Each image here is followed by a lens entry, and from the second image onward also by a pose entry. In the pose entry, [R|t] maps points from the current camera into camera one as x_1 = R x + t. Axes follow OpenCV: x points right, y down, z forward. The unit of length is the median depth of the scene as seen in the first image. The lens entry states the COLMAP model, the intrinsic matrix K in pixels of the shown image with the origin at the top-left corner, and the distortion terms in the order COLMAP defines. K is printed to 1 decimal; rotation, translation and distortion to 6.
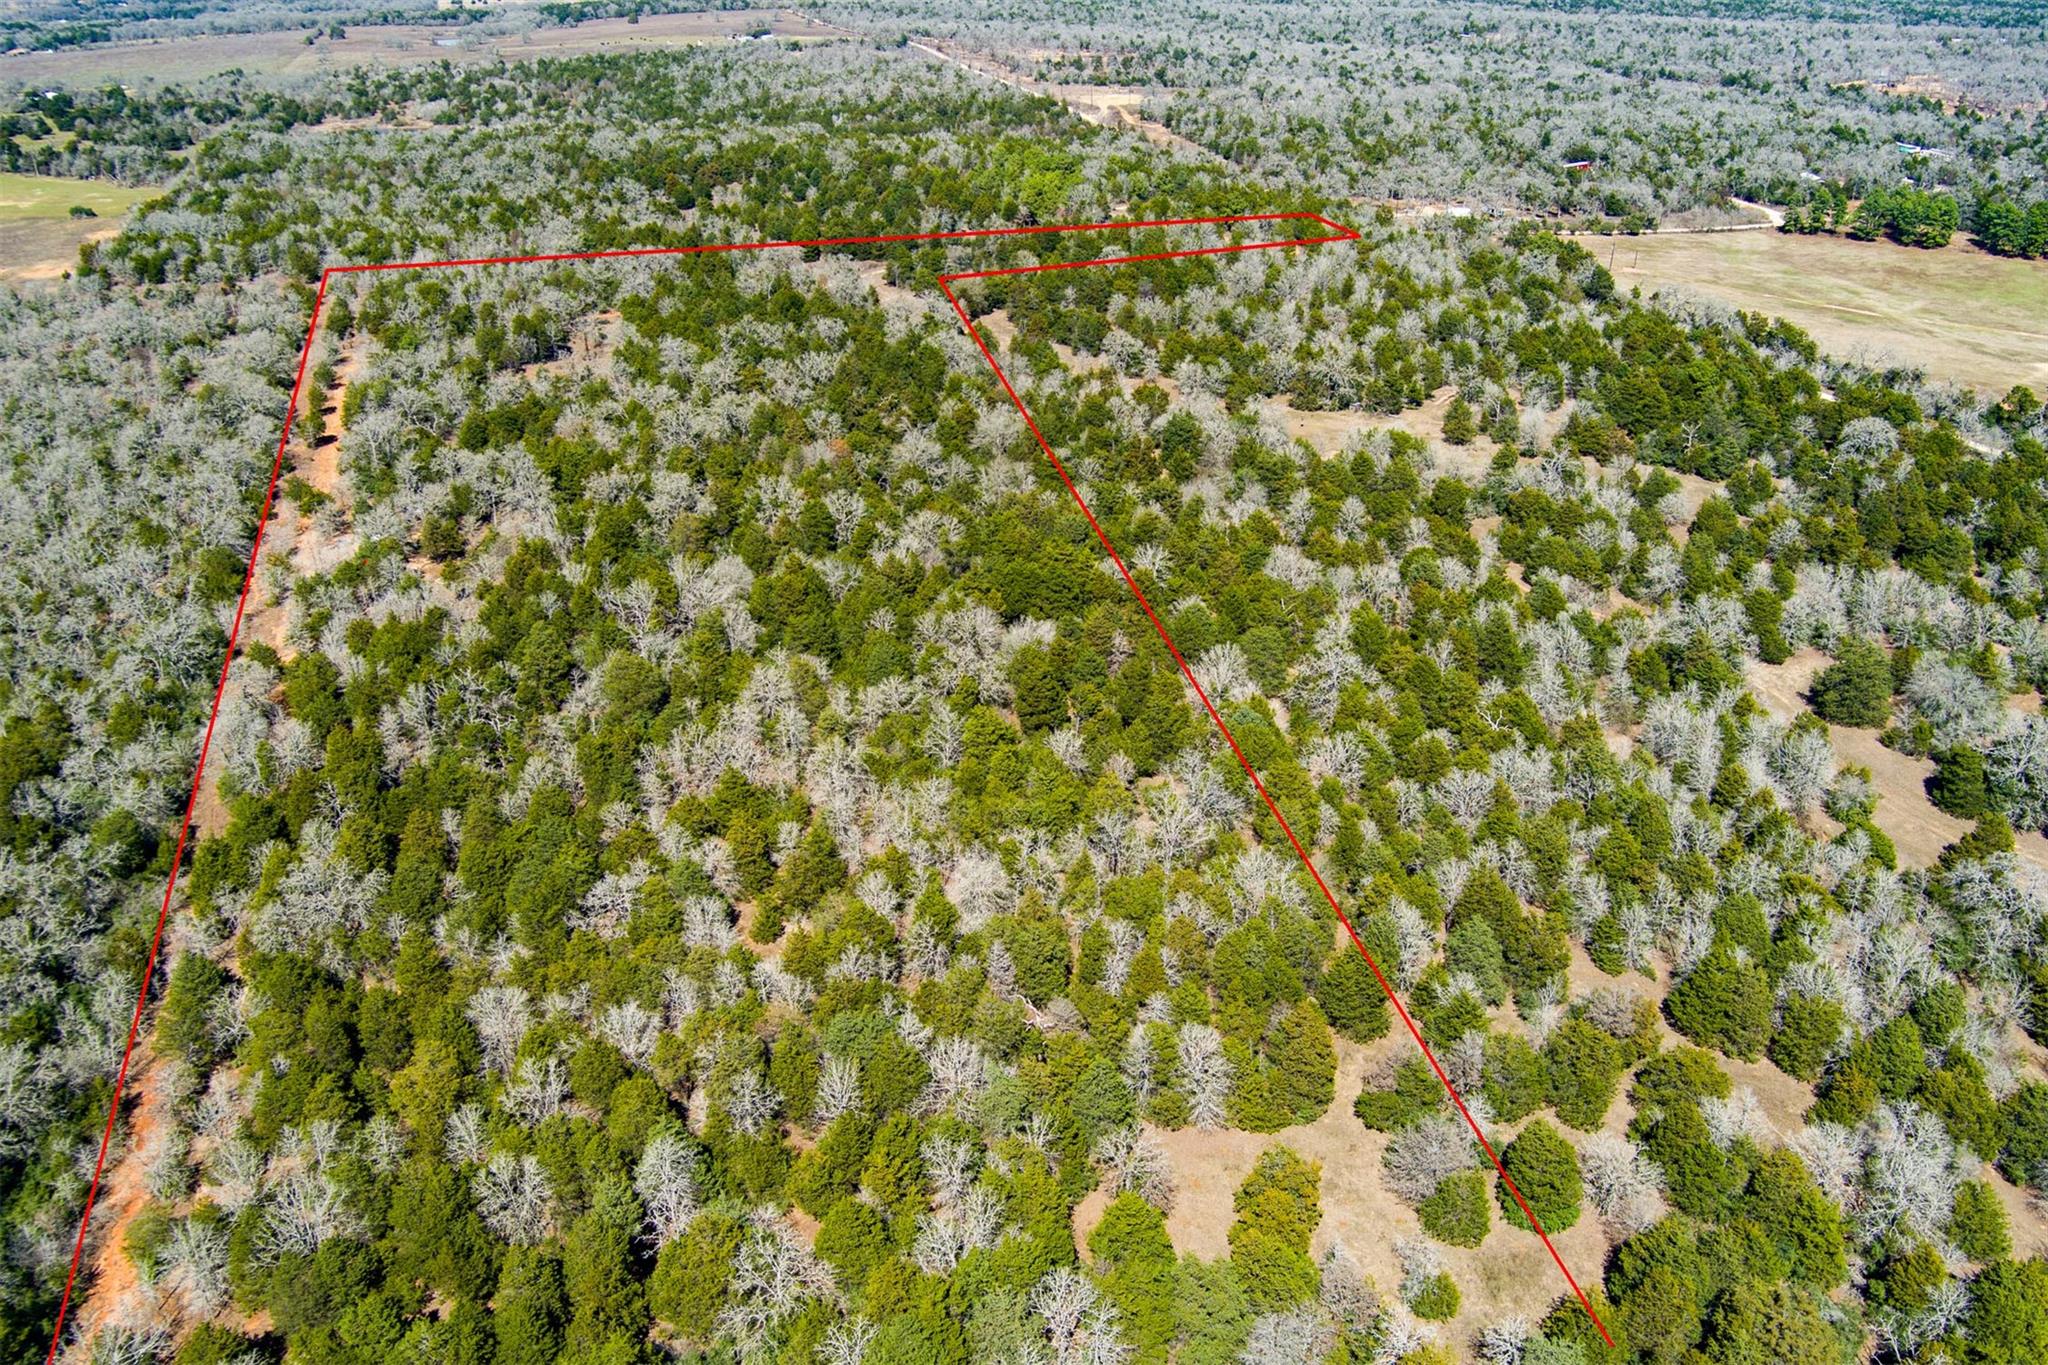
lens RADIAL K [[1659.4, 0, 1024.0], [0, 1659.4, 682.5], [0, 0, 1]] dist [-0.090955, 0.051989]
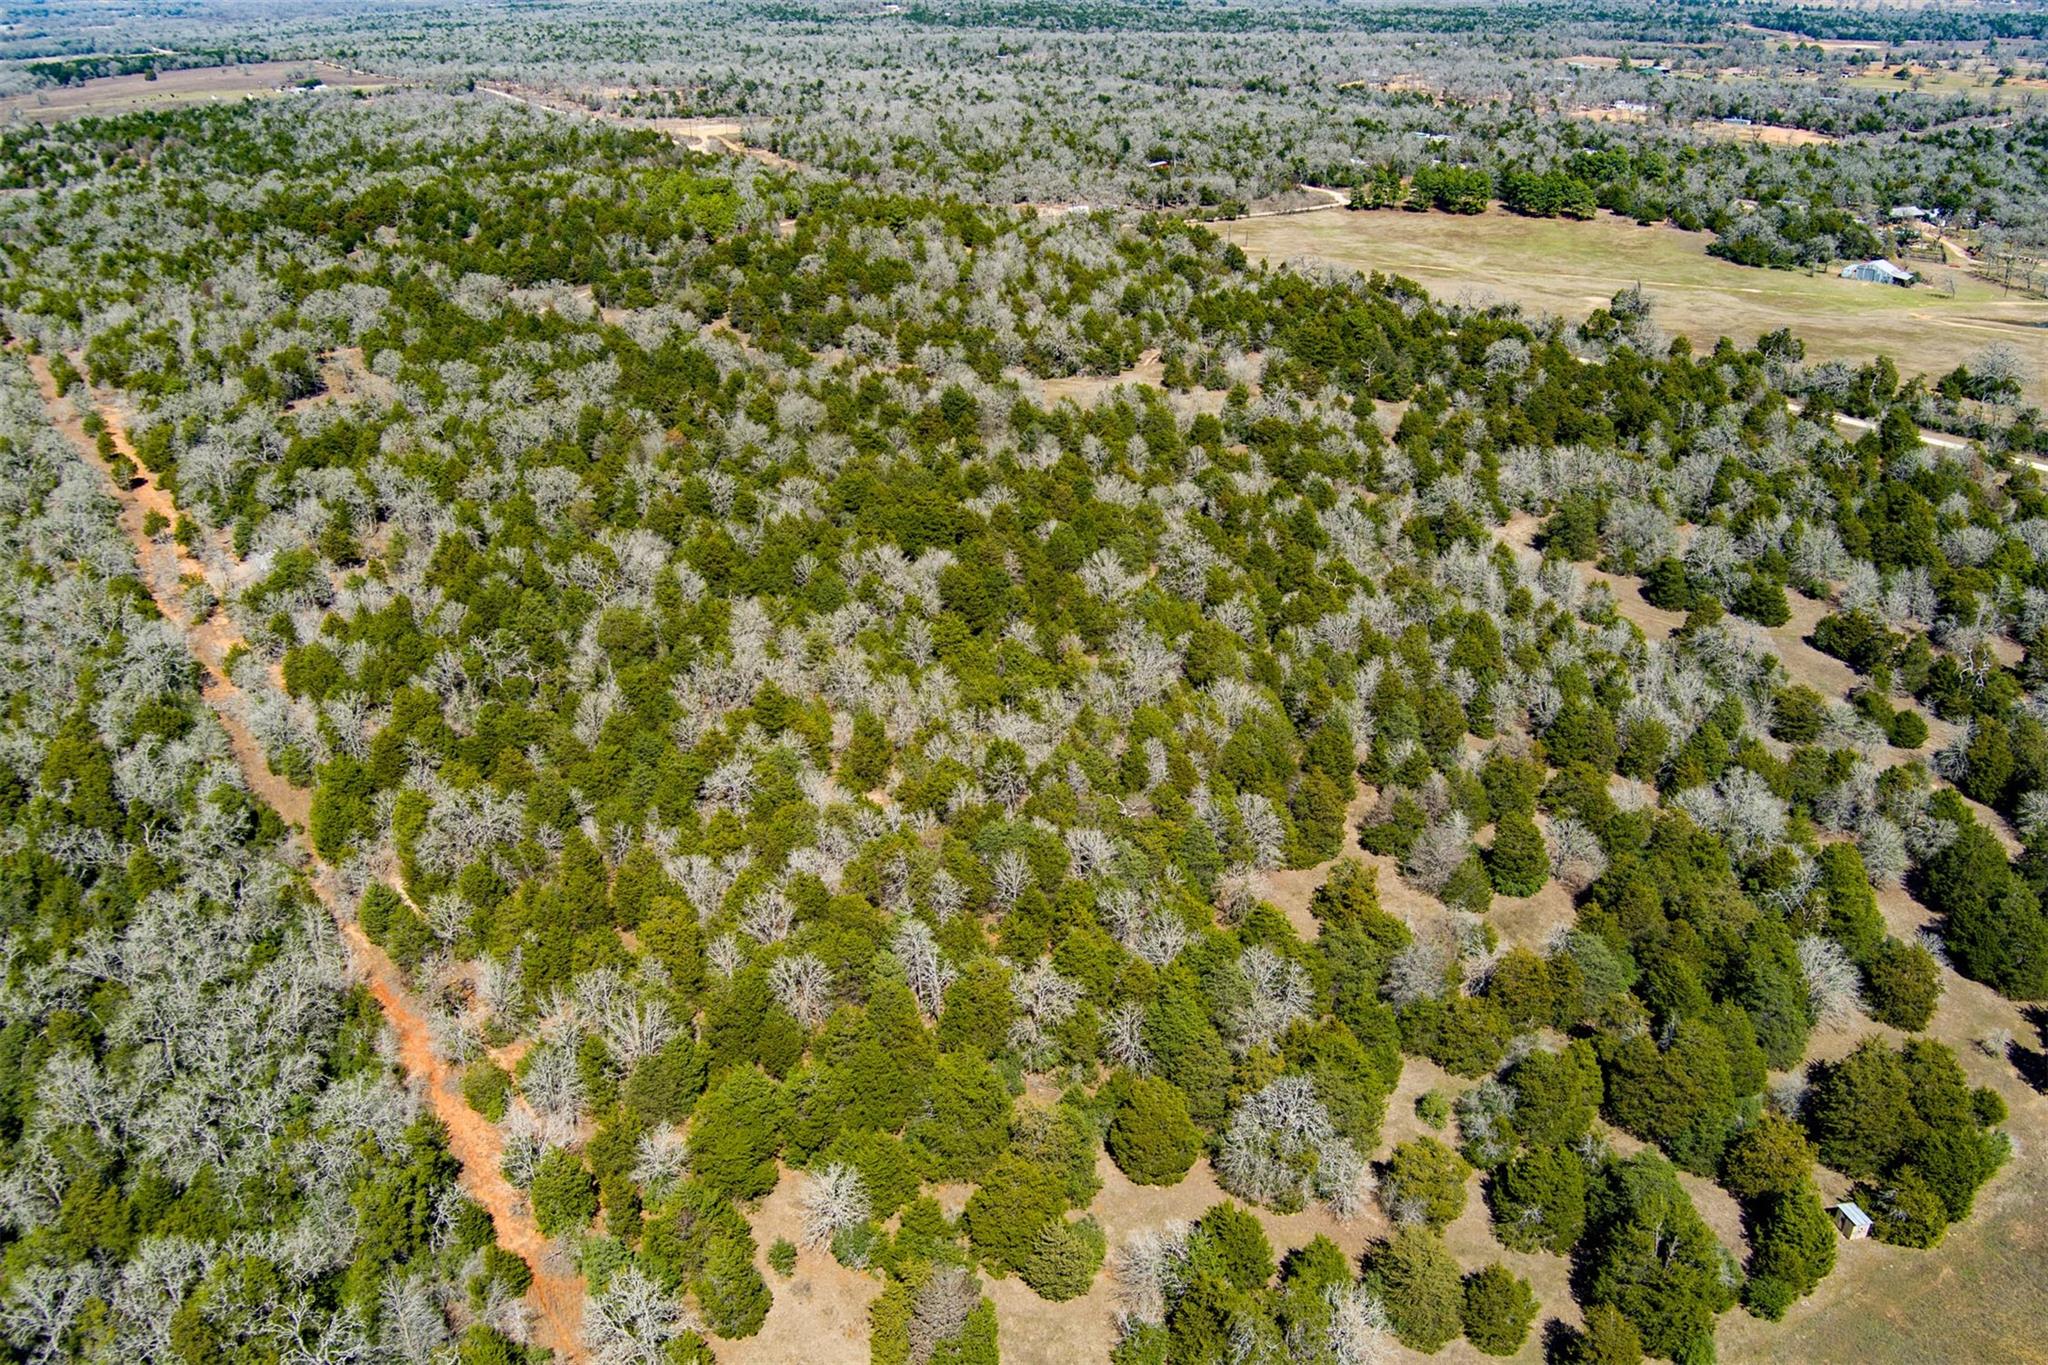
lens RADIAL K [[1659.4, 0, 1024.0], [0, 1659.4, 682.5], [0, 0, 1]] dist [-0.090955, 0.051989]
pose [[0.956544, -0.127594, 0.262189, -0.147353], [0.132515, 0.991180, -0.001099, 0.037410], [-0.259737, 0.035795, 0.965016, -0.077935]]
